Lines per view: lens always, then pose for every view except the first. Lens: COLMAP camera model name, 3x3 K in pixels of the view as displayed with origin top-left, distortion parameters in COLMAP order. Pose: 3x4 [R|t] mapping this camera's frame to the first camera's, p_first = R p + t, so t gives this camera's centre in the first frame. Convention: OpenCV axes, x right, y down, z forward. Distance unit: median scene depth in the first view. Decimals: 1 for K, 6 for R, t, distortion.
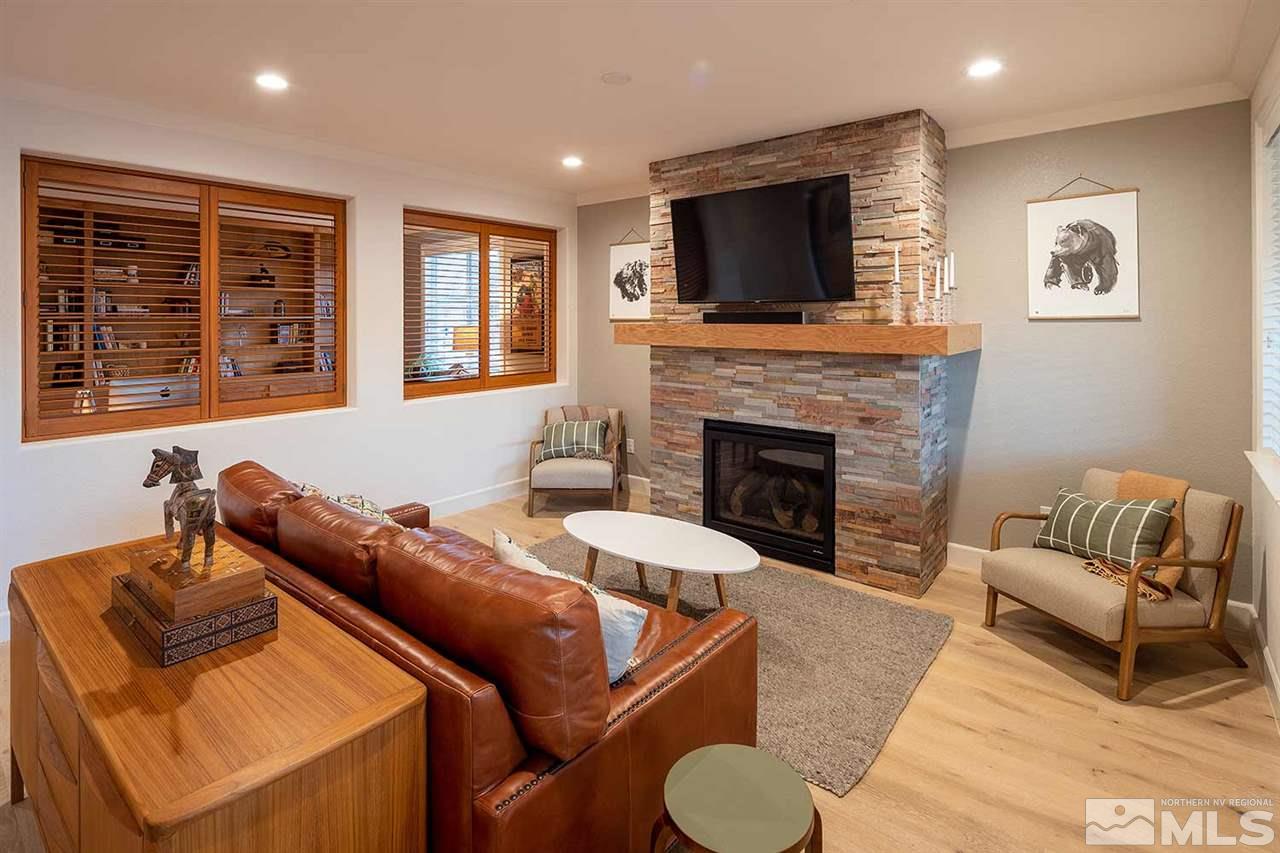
lens RADIAL K [[624.2, 0, 634.1], [0, 624.2, 319.2], [0, 0, 1]] dist [0.000753, -0.002855]
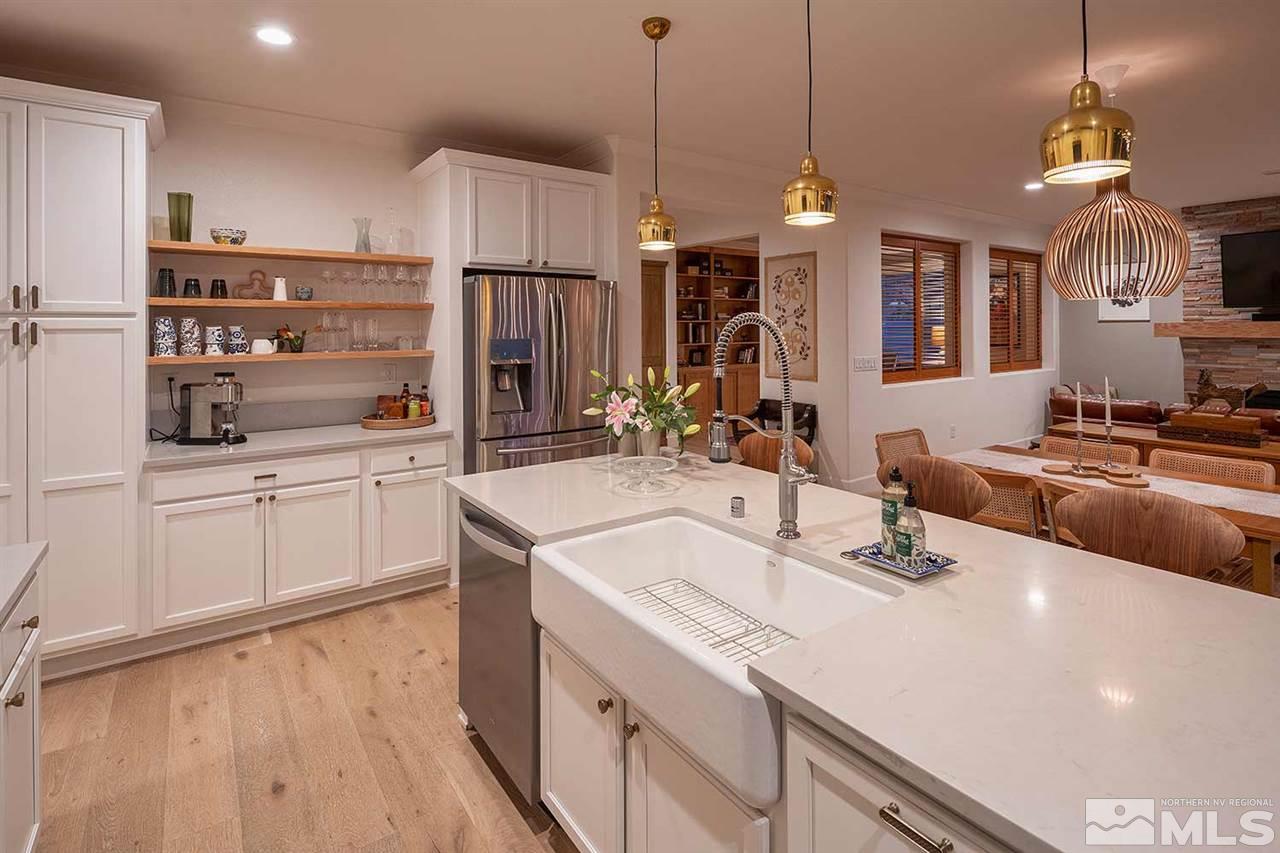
lens RADIAL K [[624.2, 0, 637.9], [0, 624.2, 323.8], [0, 0, 1]] dist [0.000753, -0.002855]
pose [[0.965758, -0.003869, -0.259417, -0.880205], [0.002524, 0.999982, -0.005520, 0.016636], [0.259433, 0.004677, 0.965750, -0.741353]]
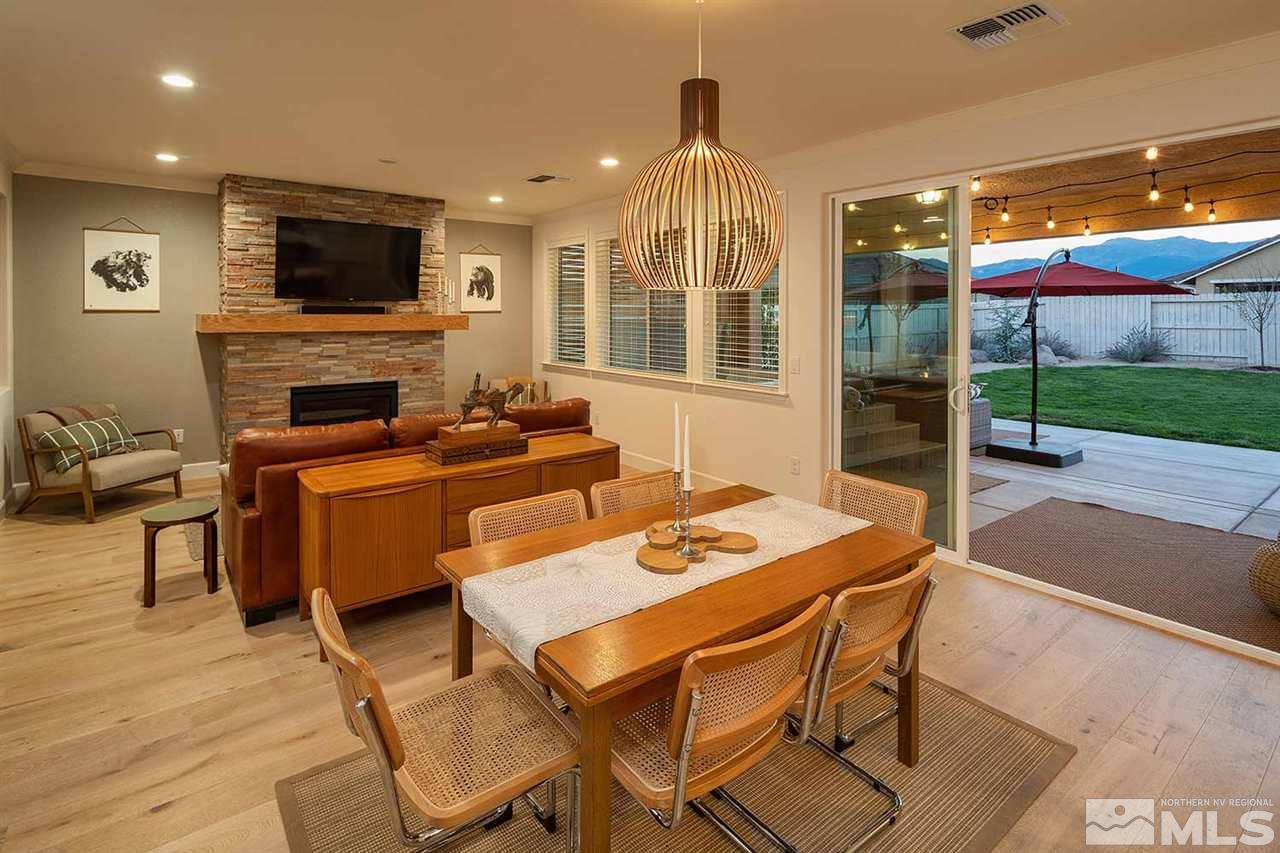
lens RADIAL K [[628.0, 0, 637.8], [0, 628.0, 321.1], [0, 0, 1]] dist [0.011743, -0.004852]
pose [[0.218030, -0.009288, 0.975898, -1.044579], [-0.003522, 0.999941, 0.010303, 0.005636], [-0.975936, -0.005683, 0.217985, 0.013210]]
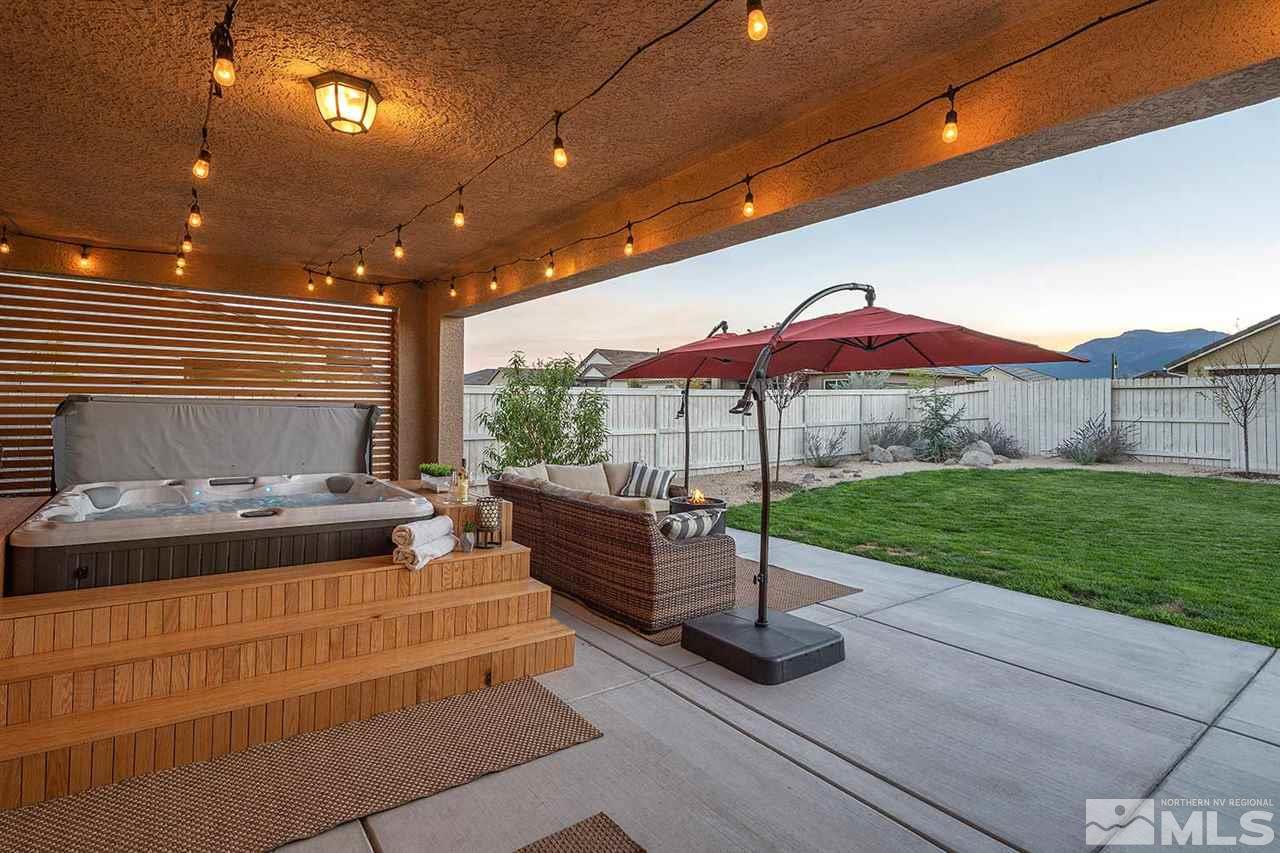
lens RADIAL K [[624.2, 0, 635.5], [0, 624.2, 397.2], [0, 0, 1]] dist [0.000753, -0.002855]
pose [[0.244463, 0.013329, 0.969567, -0.078190], [-0.012284, 0.999868, -0.010649, 0.023260], [-0.969581, -0.009307, 0.244594, -0.724404]]
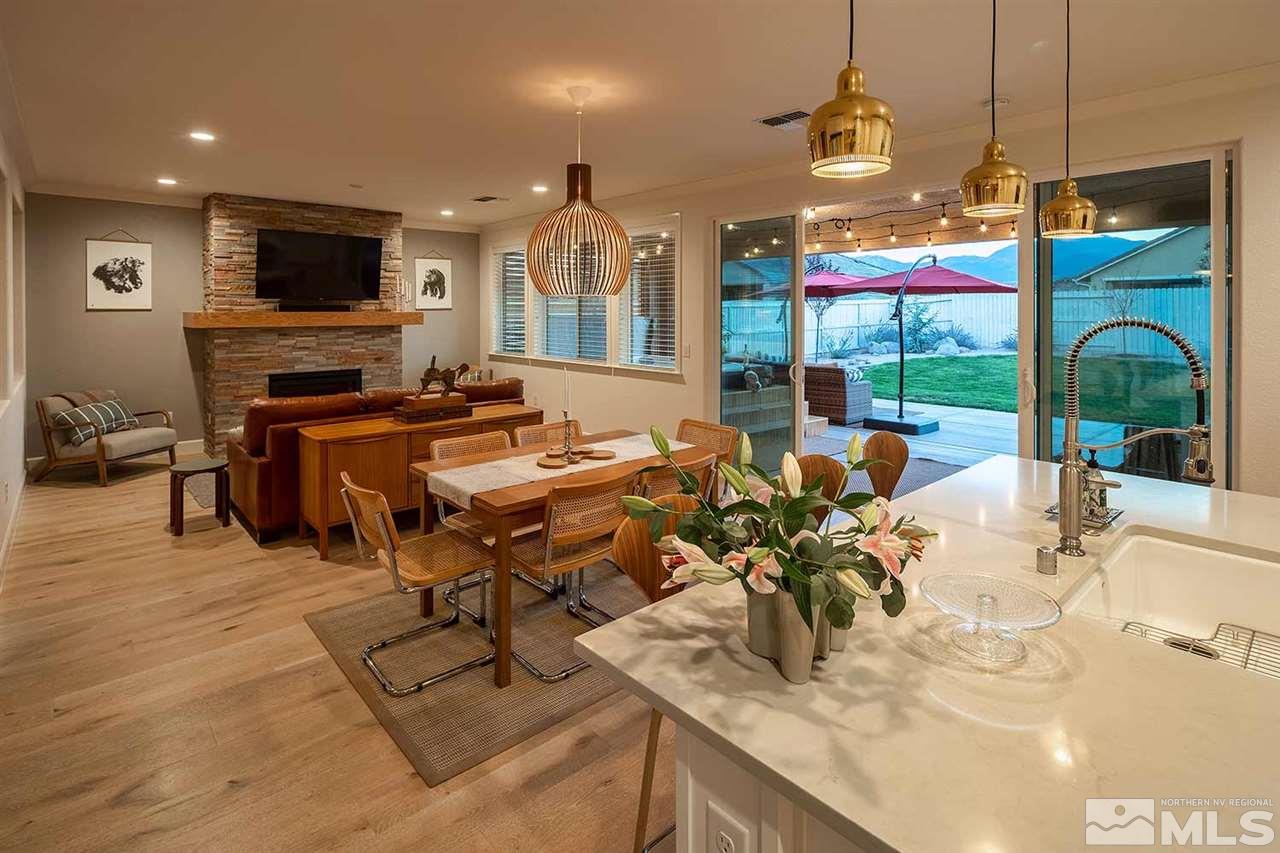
lens RADIAL K [[628.0, 0, 635.6], [0, 628.0, 314.7], [0, 0, 1]] dist [0.011743, -0.004852]
pose [[0.149646, -0.006382, 0.988719, -1.315870], [-0.000180, 0.999979, 0.006482, 0.003760], [-0.988740, -0.001148, 0.149642, -0.114156]]
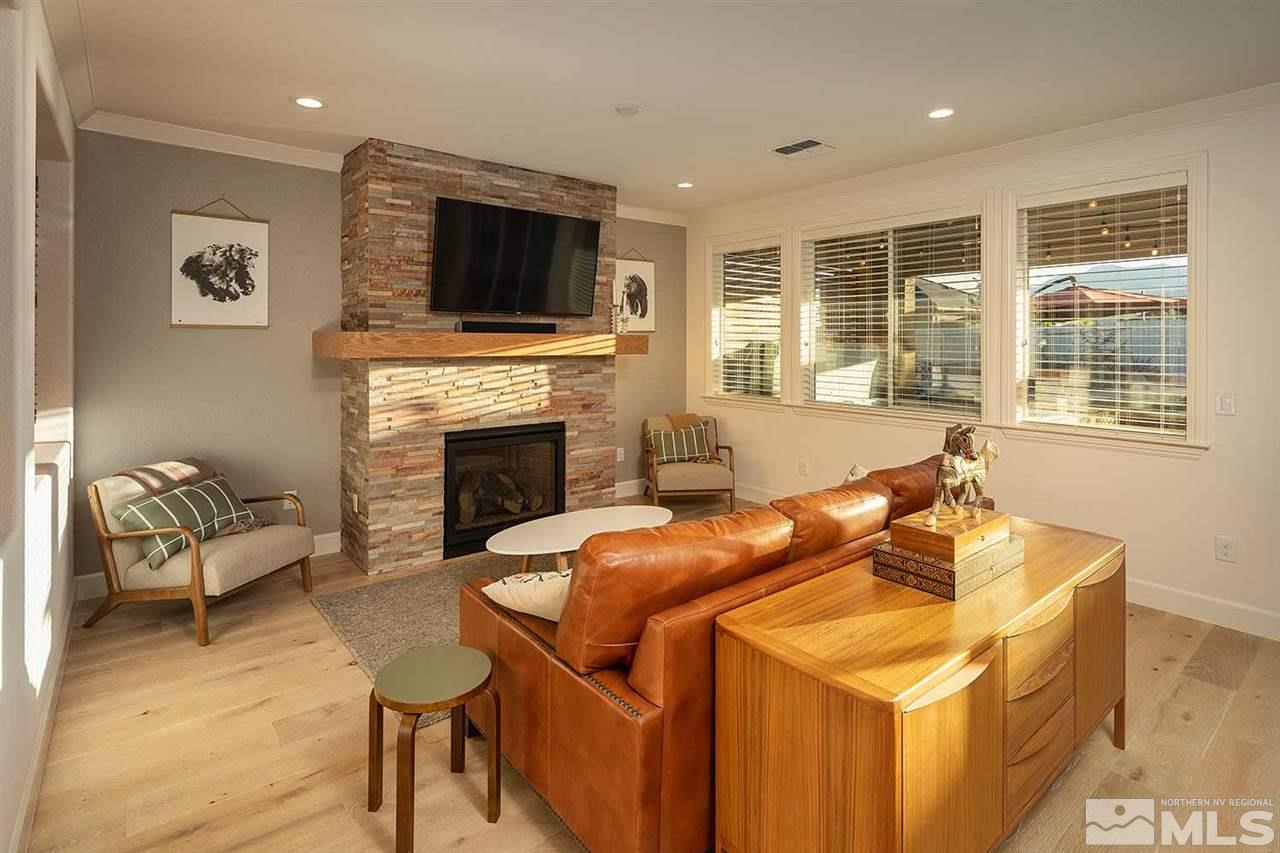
lens RADIAL K [[628.0, 0, 638.5], [0, 628.0, 341.4], [0, 0, 1]] dist [0.011743, -0.004852]
pose [[0.201216, 0.000195, 0.979547, -0.797645], [-0.003035, 0.999995, 0.000424, 0.019477], [-0.979542, -0.003058, 0.201216, 0.537723]]
